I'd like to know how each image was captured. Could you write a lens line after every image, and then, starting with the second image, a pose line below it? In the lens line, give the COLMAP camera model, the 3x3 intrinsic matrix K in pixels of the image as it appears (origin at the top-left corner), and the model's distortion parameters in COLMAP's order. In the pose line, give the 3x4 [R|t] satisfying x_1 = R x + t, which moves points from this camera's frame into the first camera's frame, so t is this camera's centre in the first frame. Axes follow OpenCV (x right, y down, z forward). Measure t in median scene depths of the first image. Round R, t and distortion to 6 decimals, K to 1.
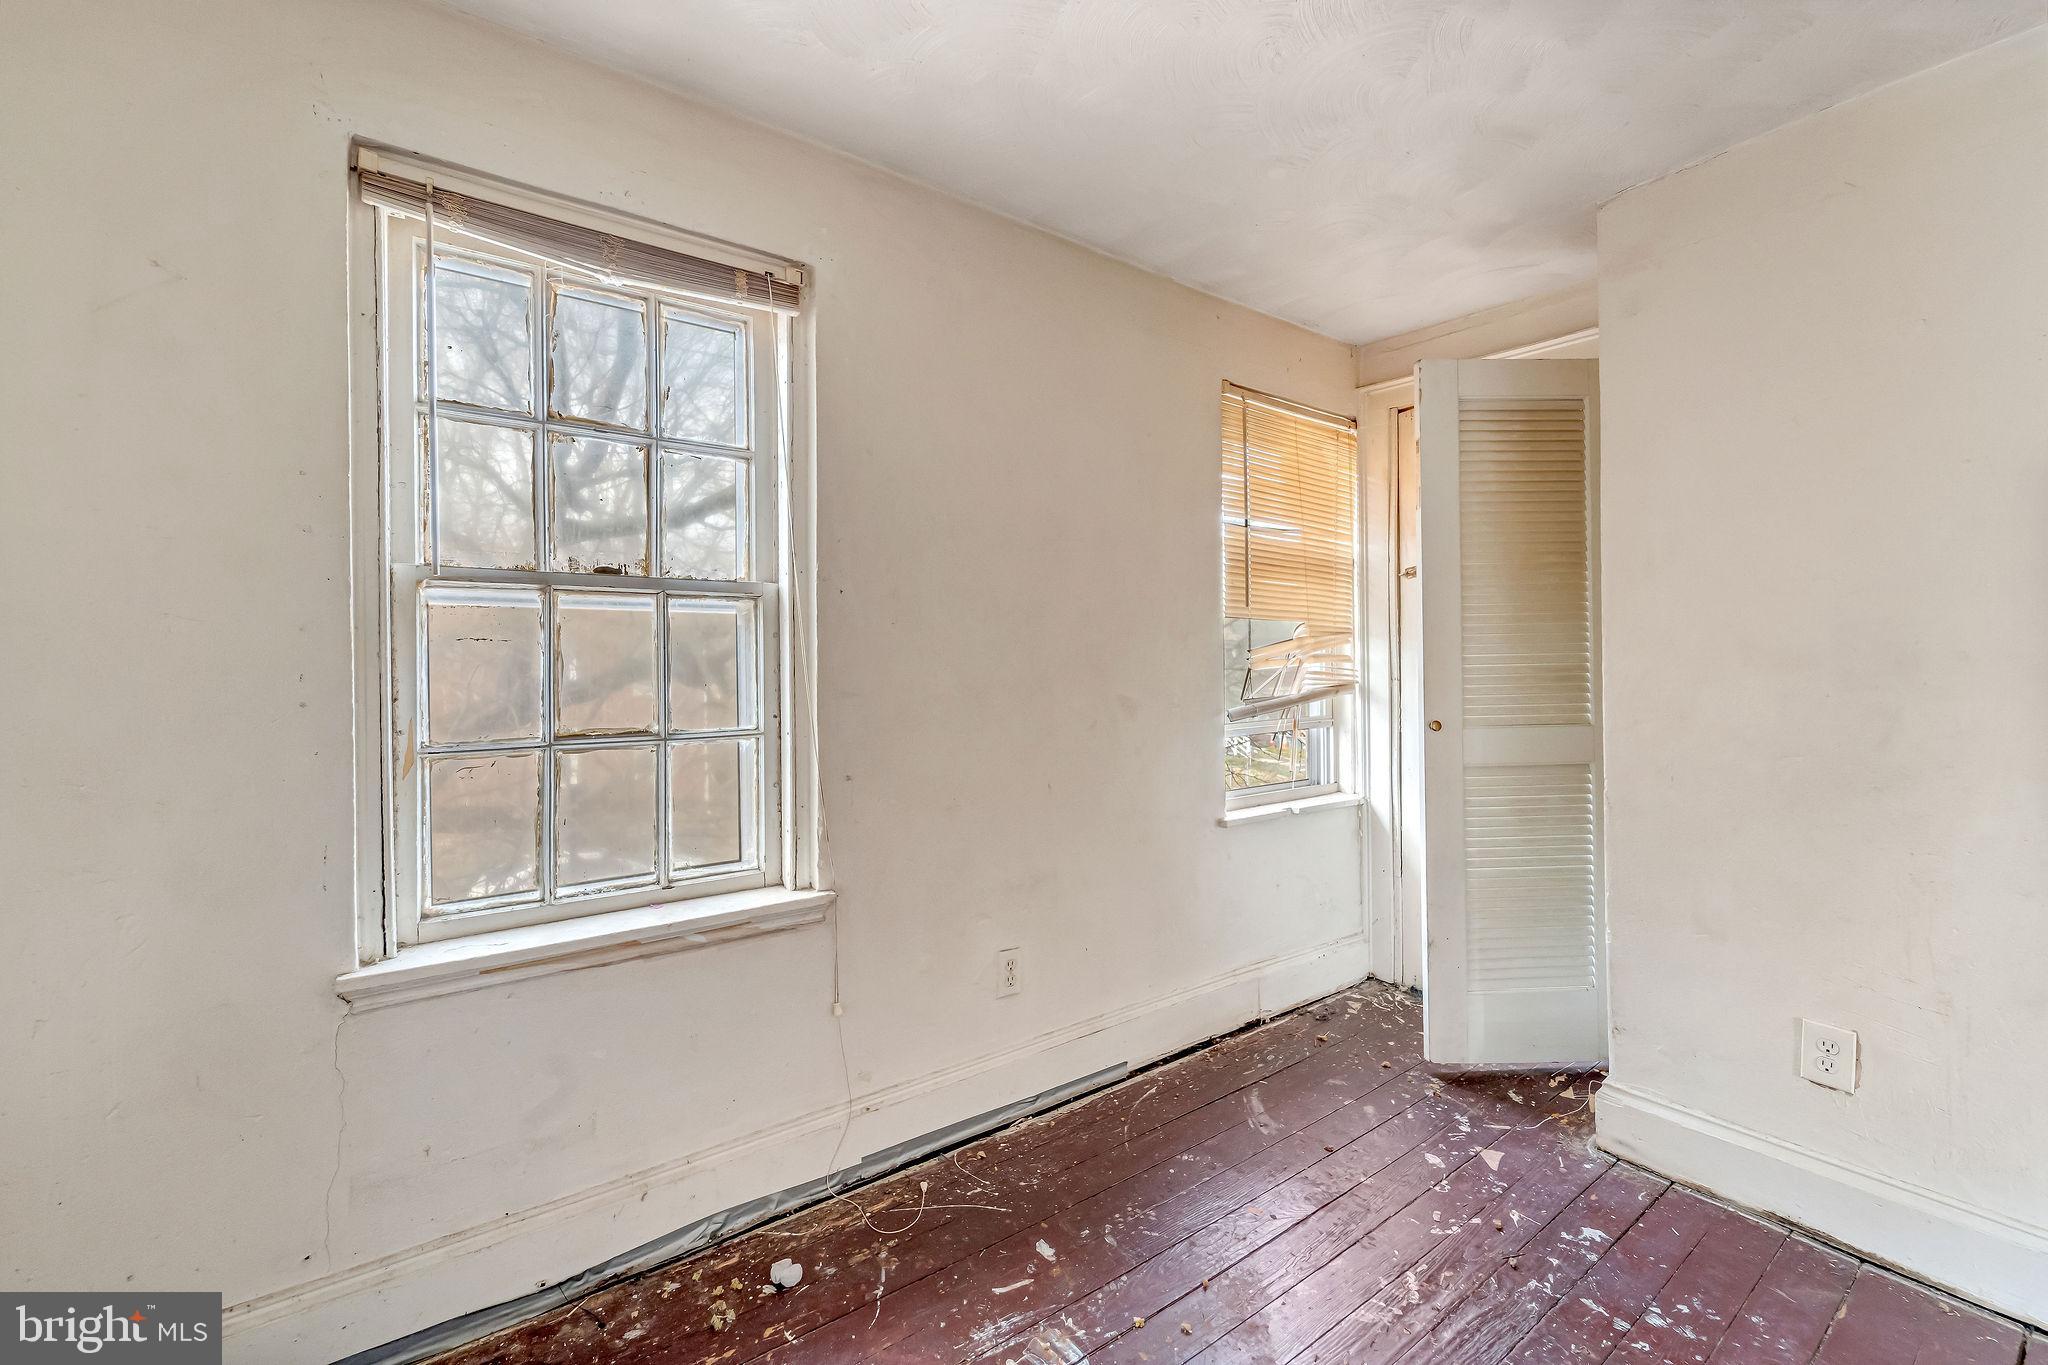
lens RADIAL K [[820.3, 0, 1028.9], [0, 820.3, 663.0], [0, 0, 1]] dist [0.001630, -0.000079]
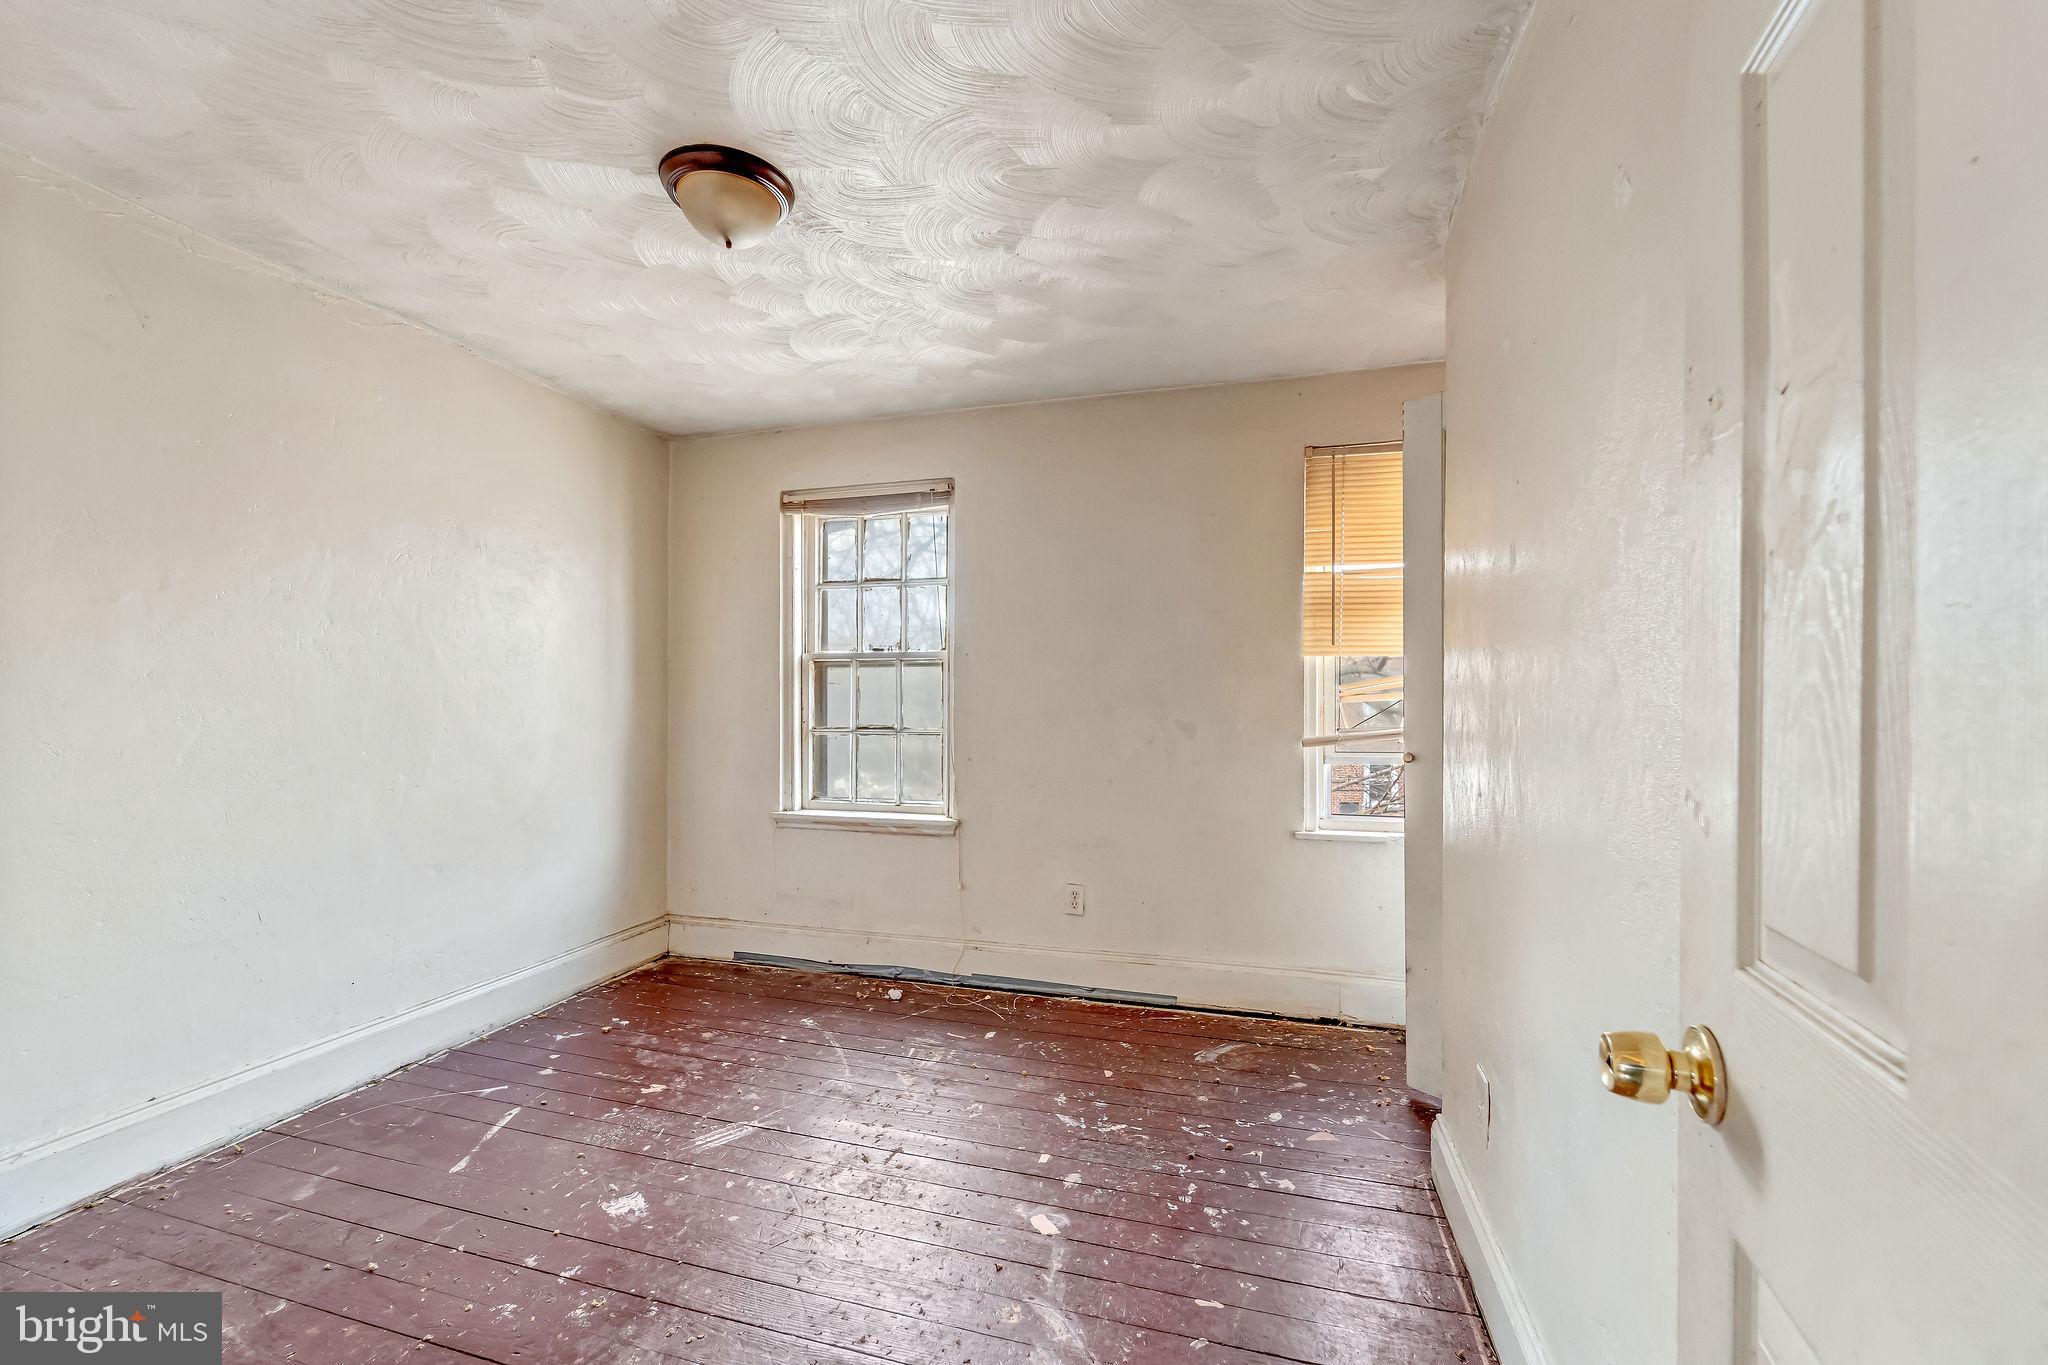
lens RADIAL K [[809.5, 0, 1035.6], [0, 809.5, 698.9], [0, 0, 1]] dist [0.000700, -0.000198]
pose [[0.633881, 0.004889, -0.773415, 1.250699], [-0.005303, 0.999984, 0.001974, 0.005775], [0.773412, 0.002850, 0.633897, -0.003262]]
